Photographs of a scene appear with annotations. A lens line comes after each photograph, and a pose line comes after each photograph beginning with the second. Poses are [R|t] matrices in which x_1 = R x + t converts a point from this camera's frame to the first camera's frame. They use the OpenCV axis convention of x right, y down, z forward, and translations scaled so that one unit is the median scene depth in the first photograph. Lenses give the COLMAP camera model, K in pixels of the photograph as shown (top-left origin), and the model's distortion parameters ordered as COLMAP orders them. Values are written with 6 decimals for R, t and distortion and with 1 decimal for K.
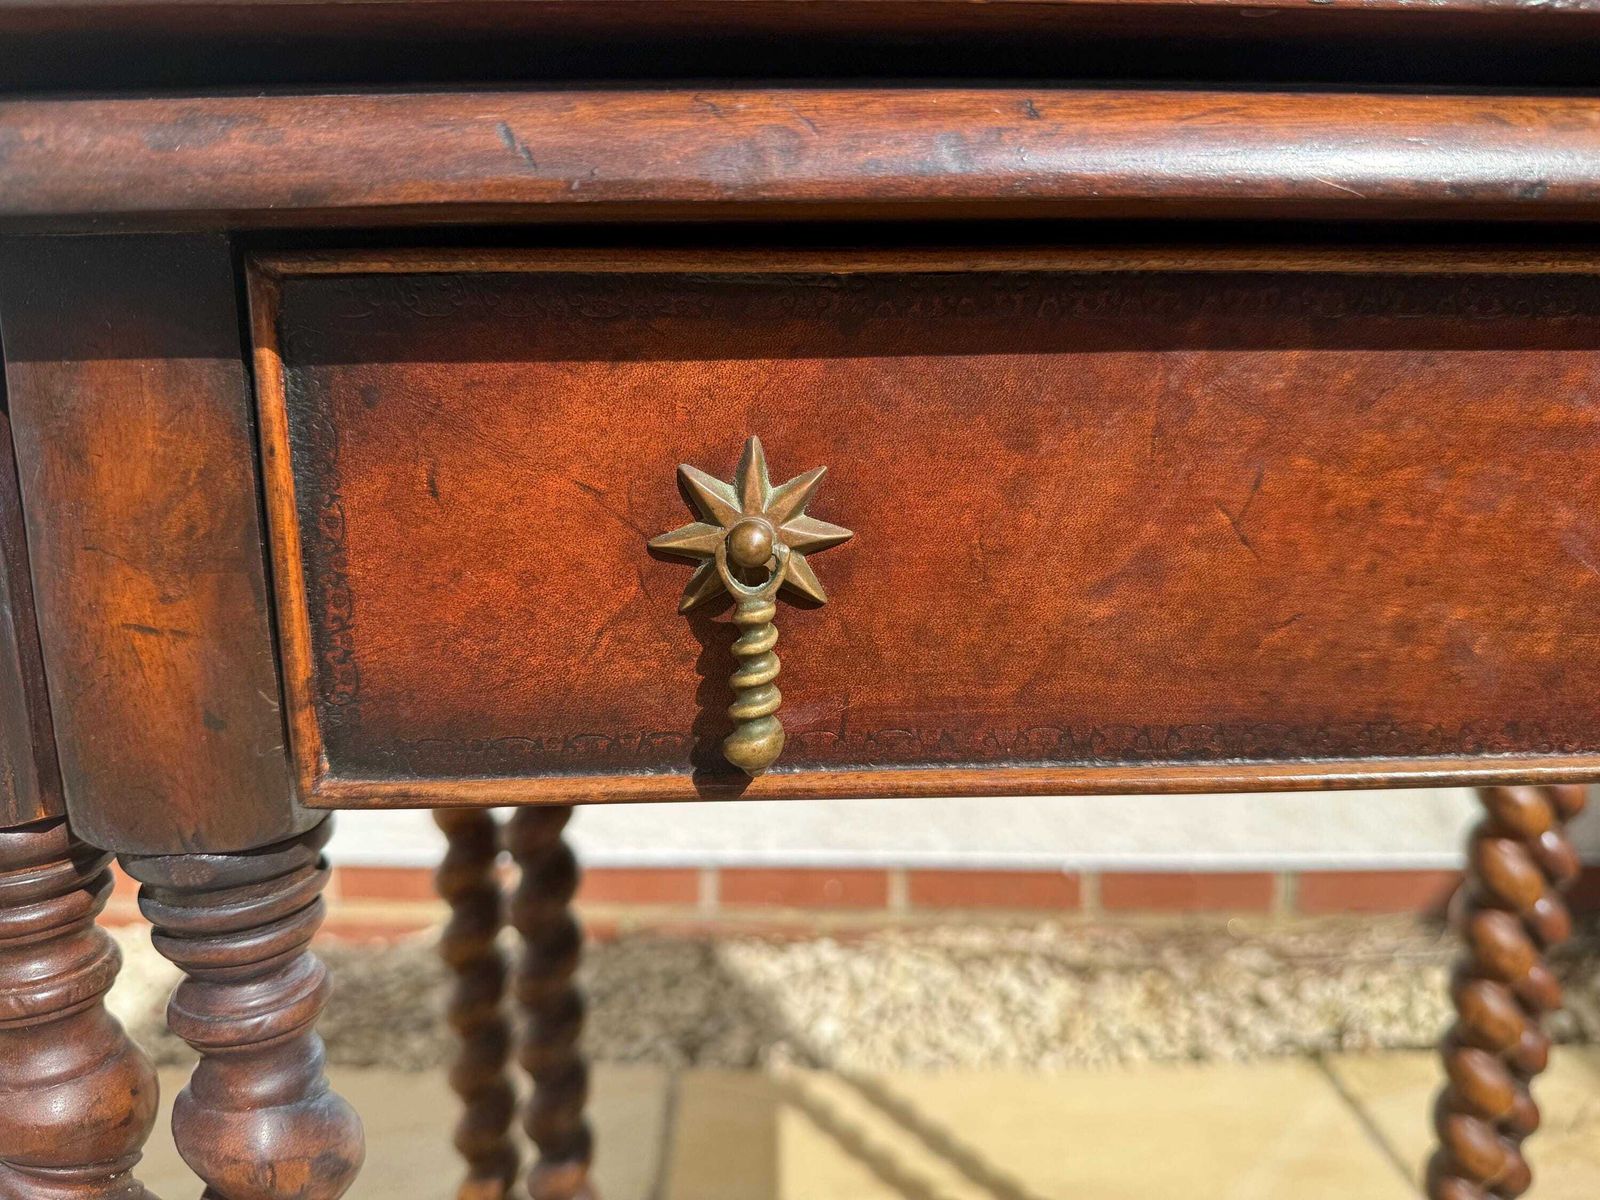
lens RADIAL K [[1200.7, 0, 763.3], [0, 1200.7, 626.8], [0, 0, 1]] dist [-0.029496, -0.012203]
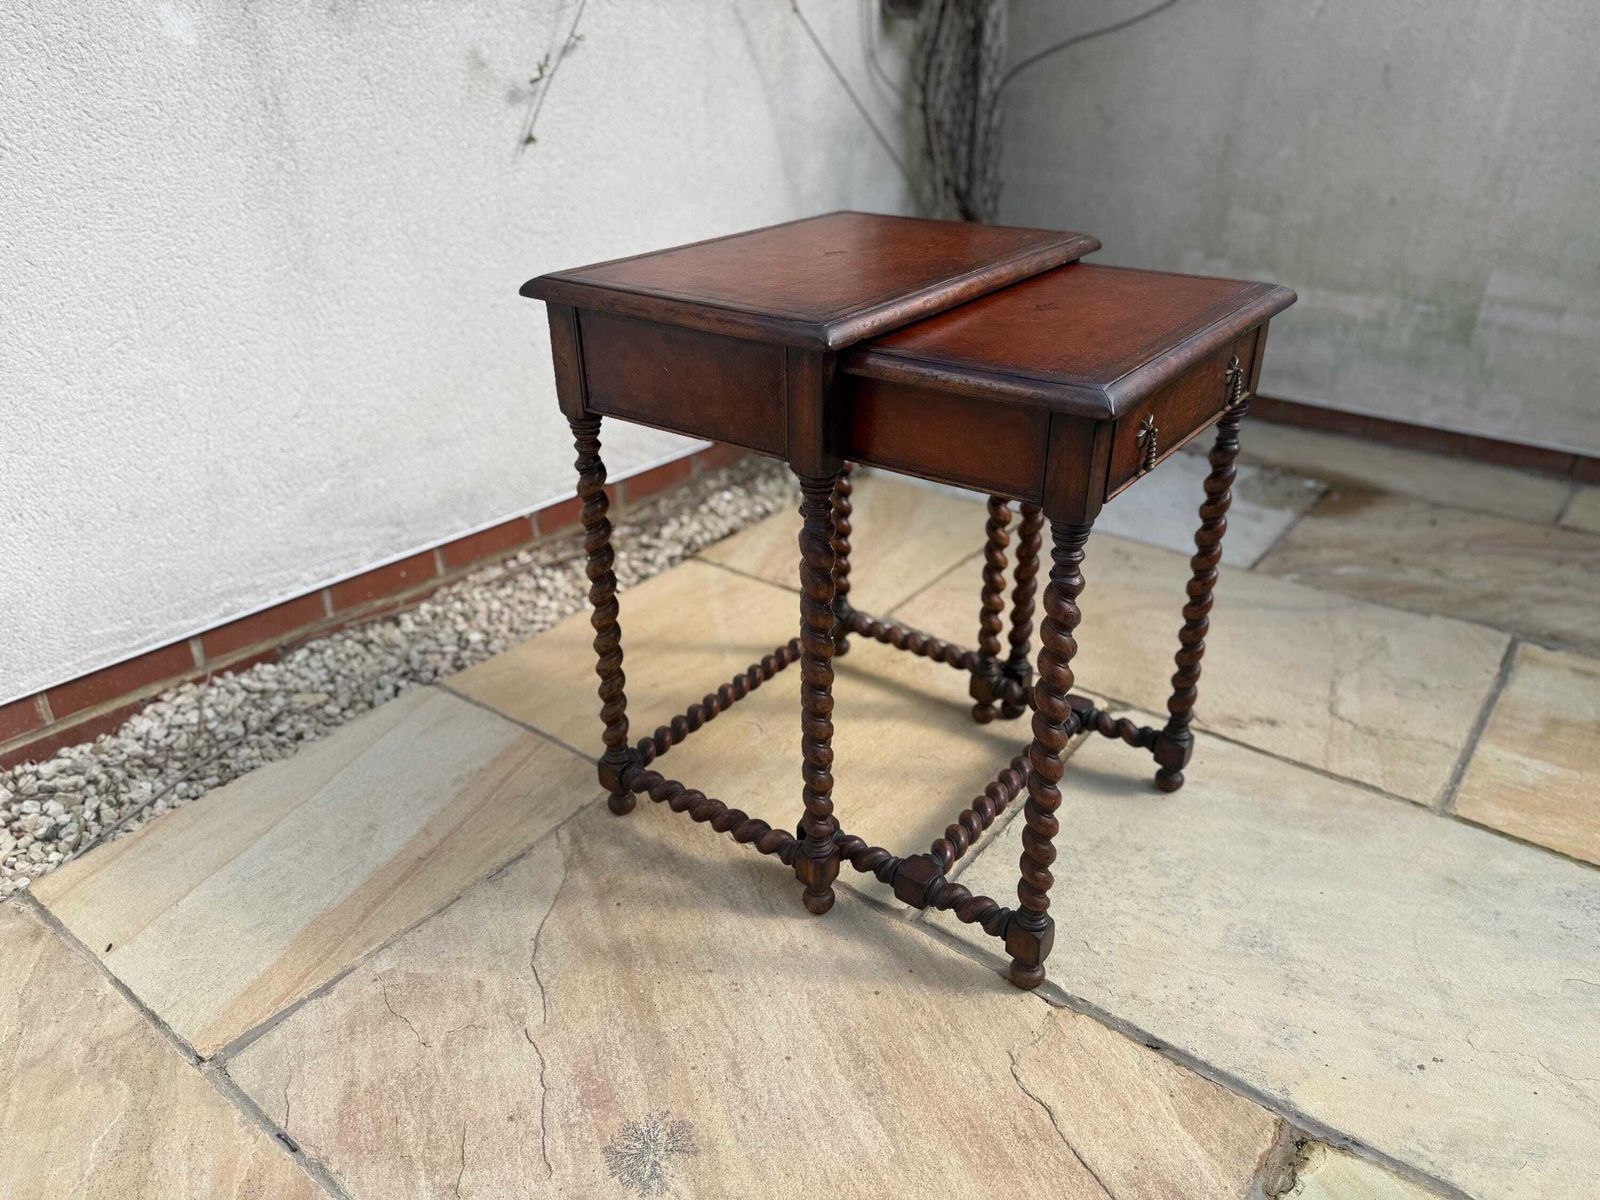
lens RADIAL K [[1141.8, 0, 814.4], [0, 1141.8, 606.5], [0, 0, 1]] dist [0.014922, -0.031299]
pose [[0.597342, -0.356556, 0.718366, -4.761907], [0.137007, 0.927935, 0.346648, -1.188933], [-0.790197, -0.108646, 0.603146, -1.920600]]
